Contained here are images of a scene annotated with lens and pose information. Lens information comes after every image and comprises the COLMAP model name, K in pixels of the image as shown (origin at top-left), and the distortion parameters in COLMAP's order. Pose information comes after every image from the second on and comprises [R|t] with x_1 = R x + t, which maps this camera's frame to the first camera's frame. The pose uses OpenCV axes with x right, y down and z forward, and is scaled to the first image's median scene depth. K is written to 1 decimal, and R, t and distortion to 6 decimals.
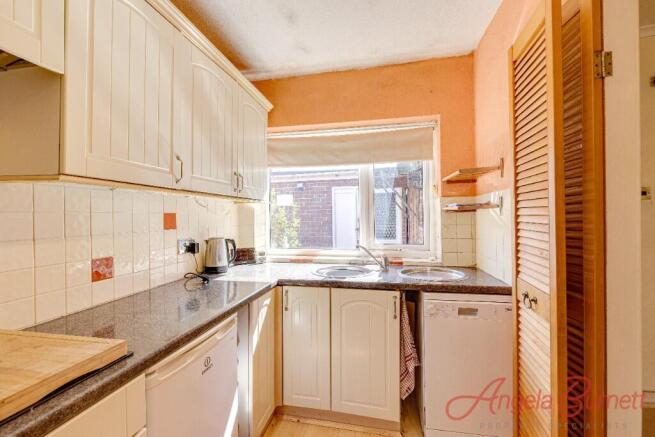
lens RADIAL K [[282.4, 0, 326.0], [0, 282.4, 217.0], [0, 0, 1]] dist [0.008199, -0.004503]
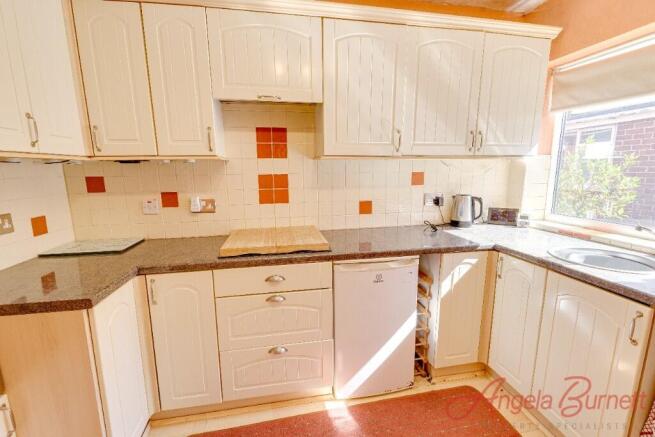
lens RADIAL K [[282.4, 0, 325.0], [0, 282.4, 217.7], [0, 0, 1]] dist [0.008199, -0.004503]
pose [[0.380716, 0.161363, -0.910504, 0.466934], [0.002724, 0.984456, 0.175608, -0.035115], [0.924688, -0.069337, 0.374359, 0.119984]]
